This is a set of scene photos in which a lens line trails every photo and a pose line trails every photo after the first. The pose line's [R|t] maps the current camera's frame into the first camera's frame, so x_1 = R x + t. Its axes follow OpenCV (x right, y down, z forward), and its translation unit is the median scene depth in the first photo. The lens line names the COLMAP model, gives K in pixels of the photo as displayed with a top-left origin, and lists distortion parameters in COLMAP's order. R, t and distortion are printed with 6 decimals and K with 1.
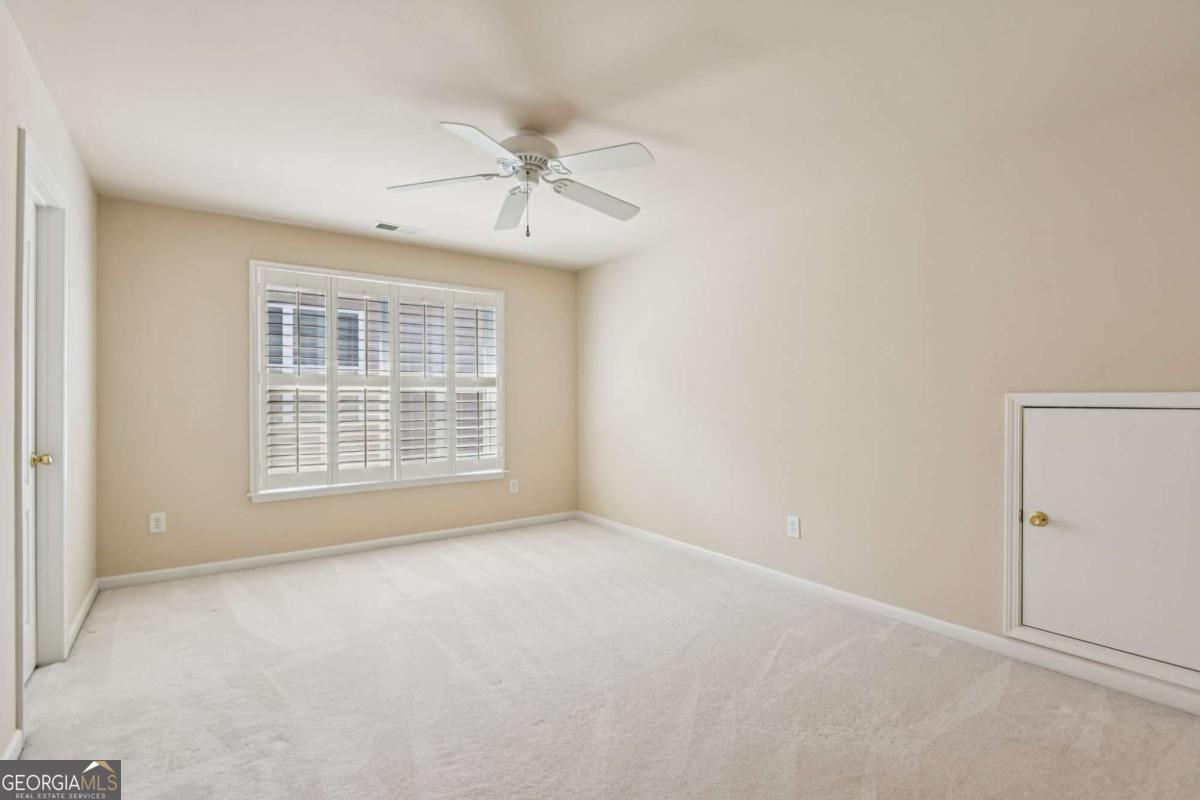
lens RADIAL K [[551.9, 0, 604.5], [0, 551.9, 399.4], [0, 0, 1]] dist [-0.013068, -0.002449]
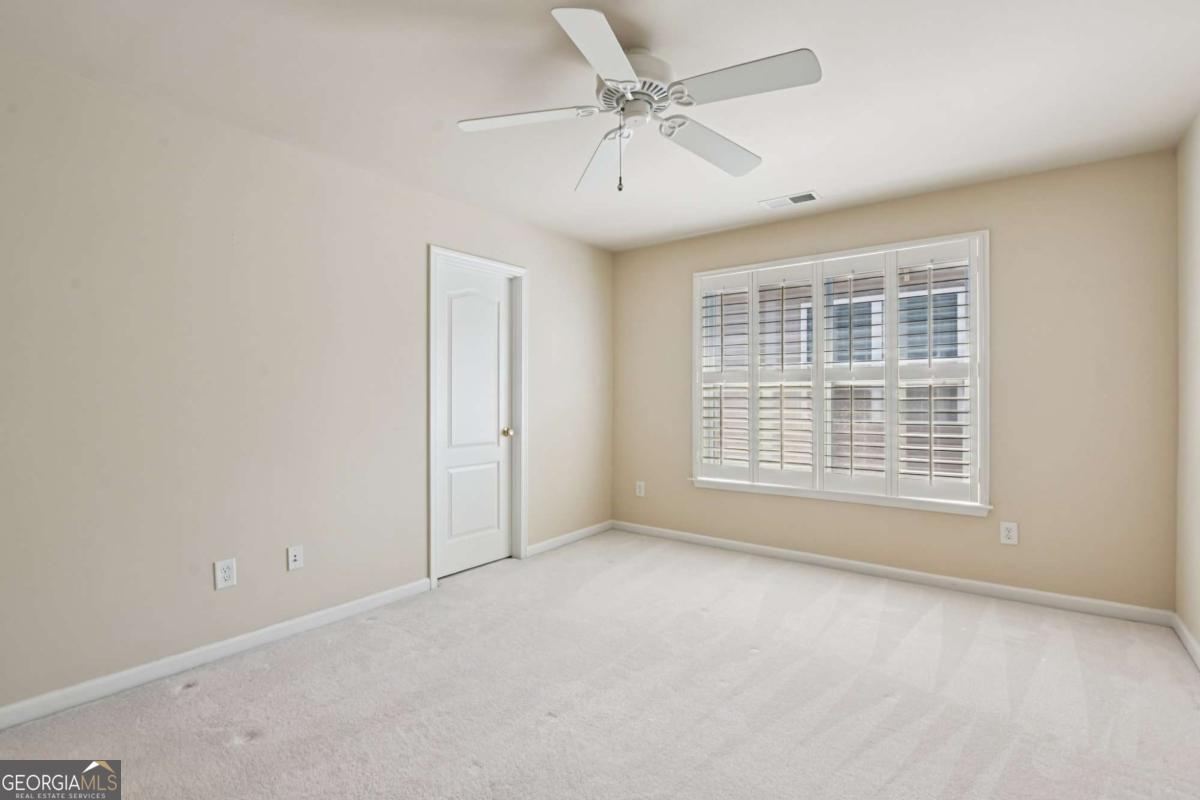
lens RADIAL K [[551.9, 0, 599.0], [0, 551.9, 400.5], [0, 0, 1]] dist [-0.013068, -0.002449]
pose [[0.275662, 0.010565, -0.961197, 0.363818], [0.002784, 0.999927, 0.011789, -0.003999], [0.961251, -0.005926, 0.275612, 0.445761]]
